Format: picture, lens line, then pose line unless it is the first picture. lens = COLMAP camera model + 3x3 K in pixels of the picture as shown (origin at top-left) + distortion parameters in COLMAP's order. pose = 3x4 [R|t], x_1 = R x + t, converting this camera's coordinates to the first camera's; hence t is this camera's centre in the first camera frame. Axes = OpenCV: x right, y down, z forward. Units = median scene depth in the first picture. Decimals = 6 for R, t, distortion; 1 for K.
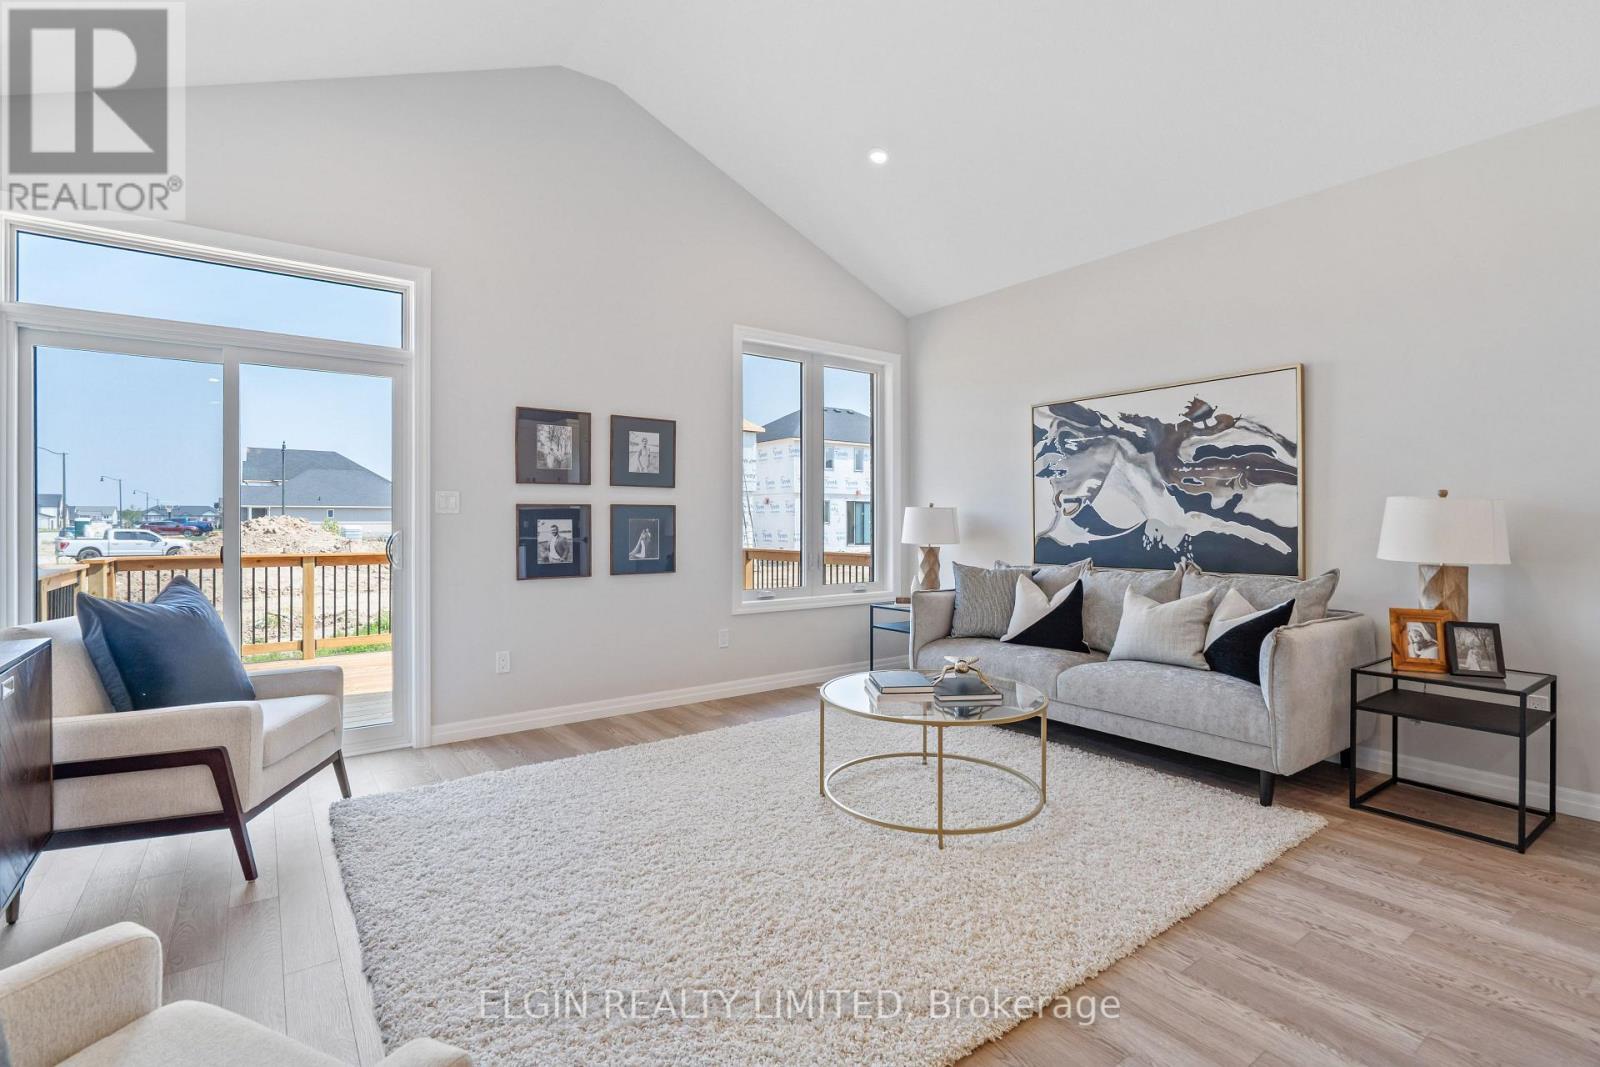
lens RADIAL K [[745.8, 0, 803.4], [0, 745.8, 519.0], [0, 0, 1]] dist [-0.010194, 0.006374]
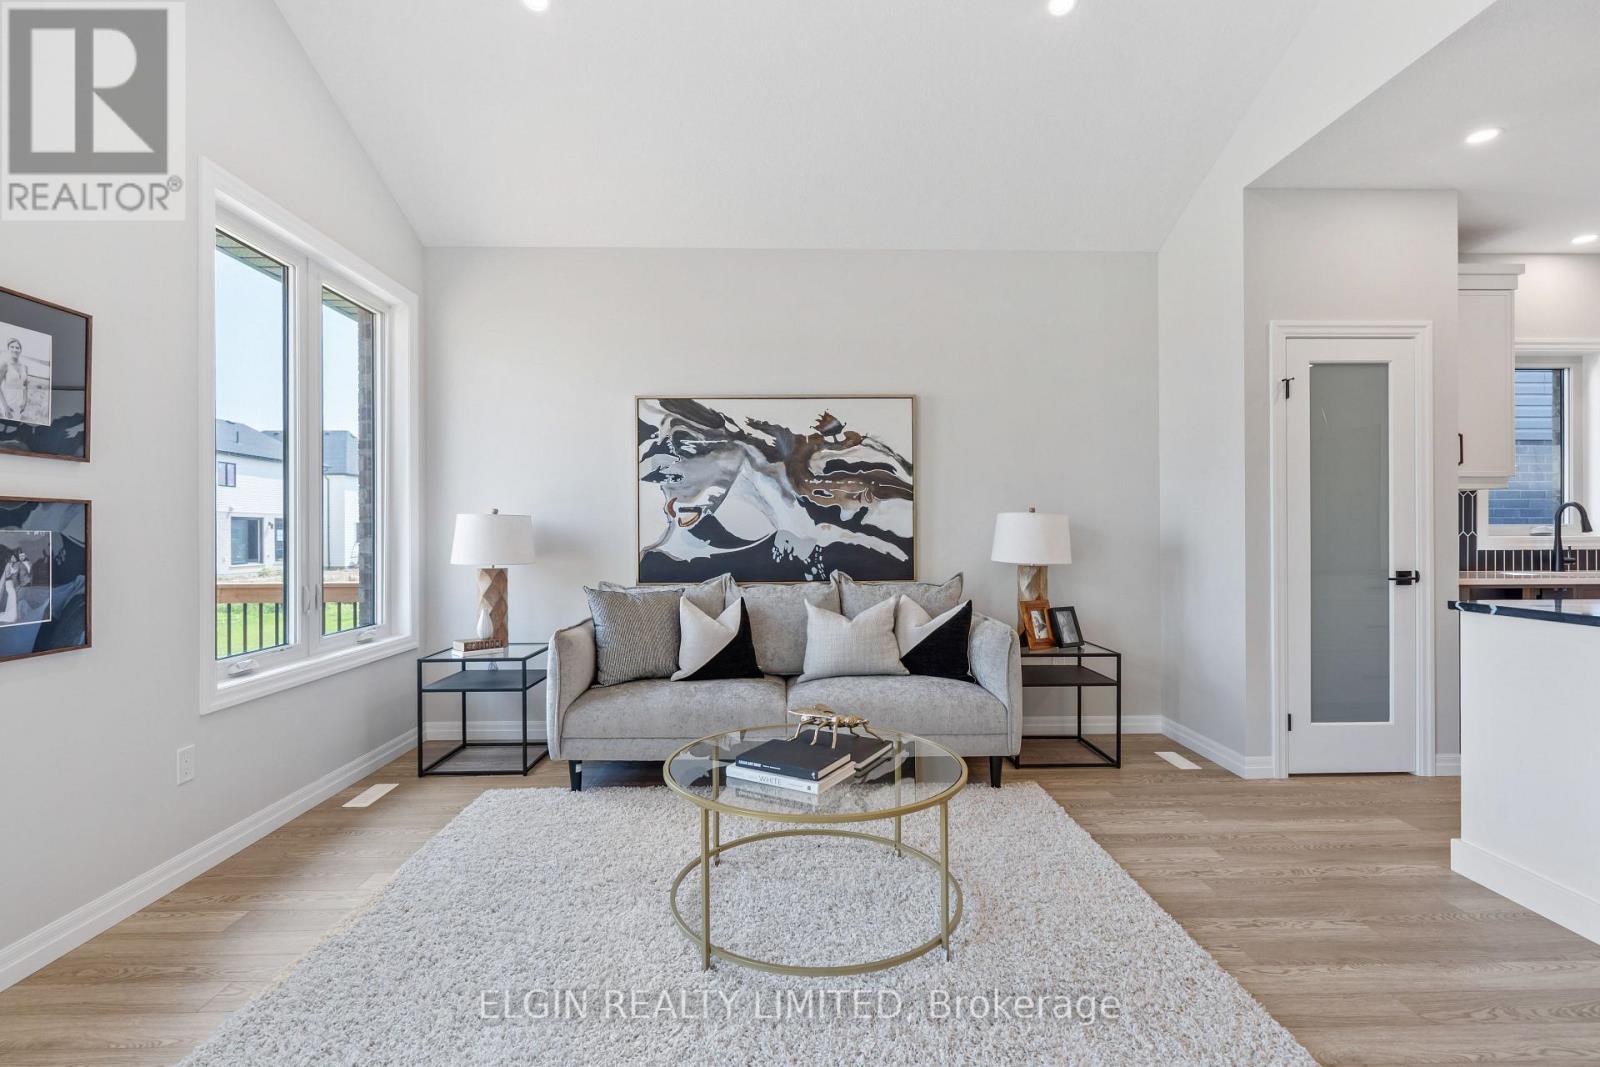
lens RADIAL K [[745.8, 0, 802.6], [0, 745.8, 533.4], [0, 0, 1]] dist [-0.010194, 0.006374]
pose [[0.576674, -0.003328, 0.816968, -0.329062], [0.000857, 0.999994, 0.003469, 0.000682], [-0.816974, -0.001300, 0.576673, 0.426846]]
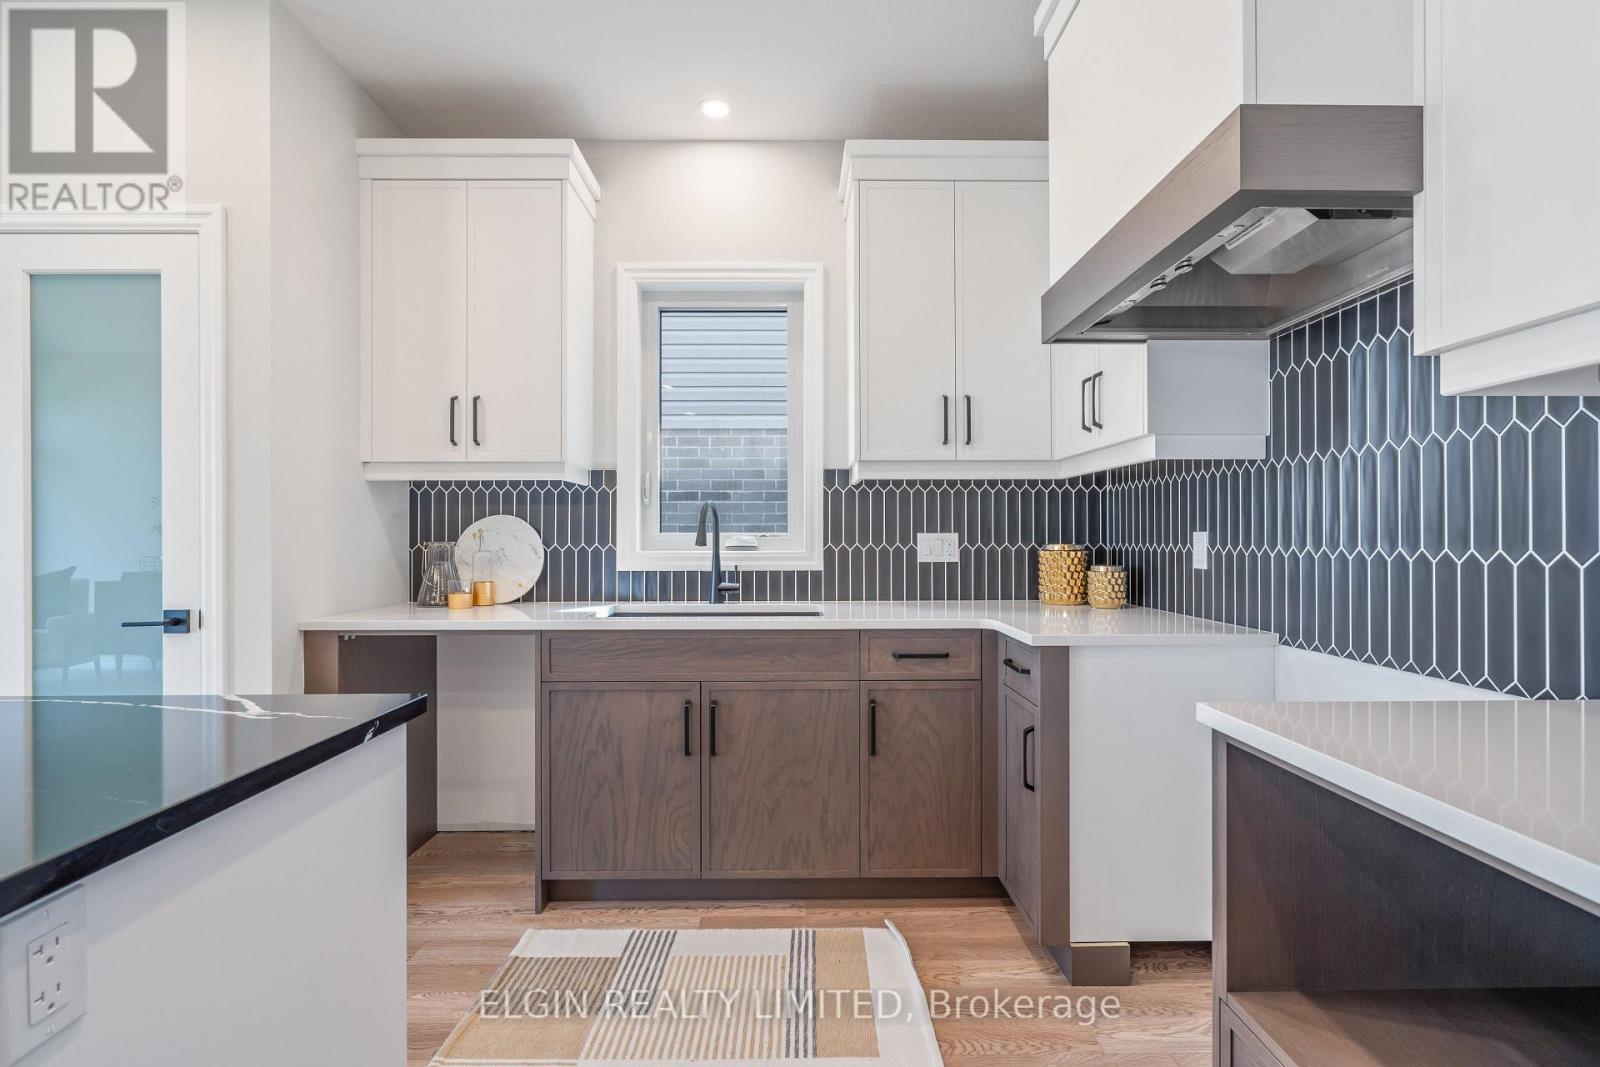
lens RADIAL K [[745.8, 0, 797.0], [0, 745.8, 535.6], [0, 0, 1]] dist [-0.010194, 0.006374]
pose [[0.585703, -0.001218, 0.810525, 0.595281], [-0.000348, 0.999998, 0.001754, -0.006573], [-0.810526, -0.001309, 0.585702, -0.308136]]
